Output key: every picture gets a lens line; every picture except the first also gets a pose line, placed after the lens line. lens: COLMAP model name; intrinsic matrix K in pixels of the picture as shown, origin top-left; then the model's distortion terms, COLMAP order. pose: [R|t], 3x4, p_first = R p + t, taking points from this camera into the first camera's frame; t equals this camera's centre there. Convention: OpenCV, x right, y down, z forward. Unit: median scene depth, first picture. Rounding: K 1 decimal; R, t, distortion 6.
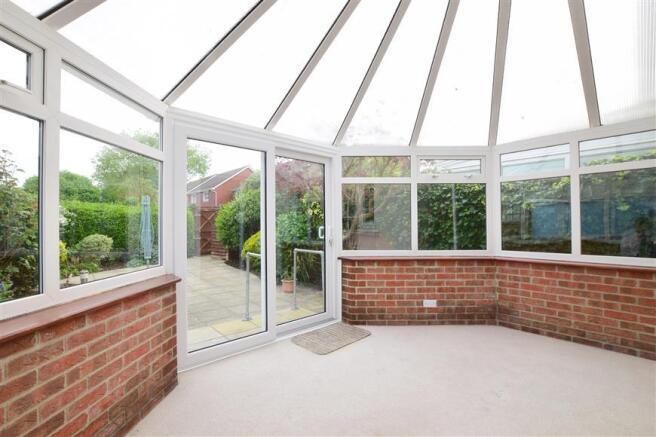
lens RADIAL K [[311.2, 0, 328.0], [0, 311.2, 218.5], [0, 0, 1]] dist [-0.002971, -0.000208]
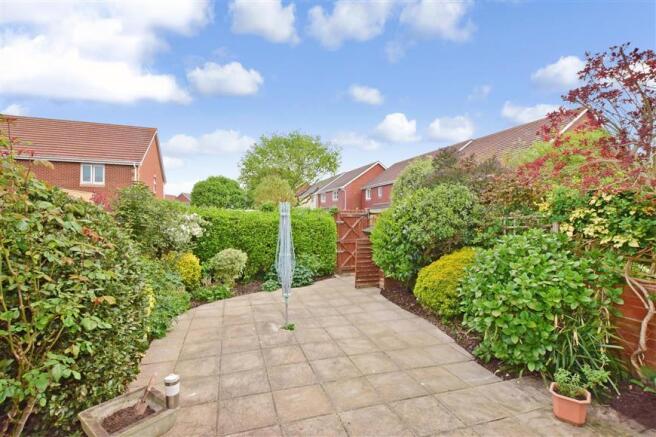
lens RADIAL K [[311.2, 0, 328.0], [0, 311.2, 218.5], [0, 0, 1]] dist [-0.002971, -0.000208]
pose [[0.929201, 0.008213, -0.369483, -0.200086], [-0.004454, 0.999929, 0.011024, -0.036848], [0.369548, -0.008597, 0.929172, 0.327458]]
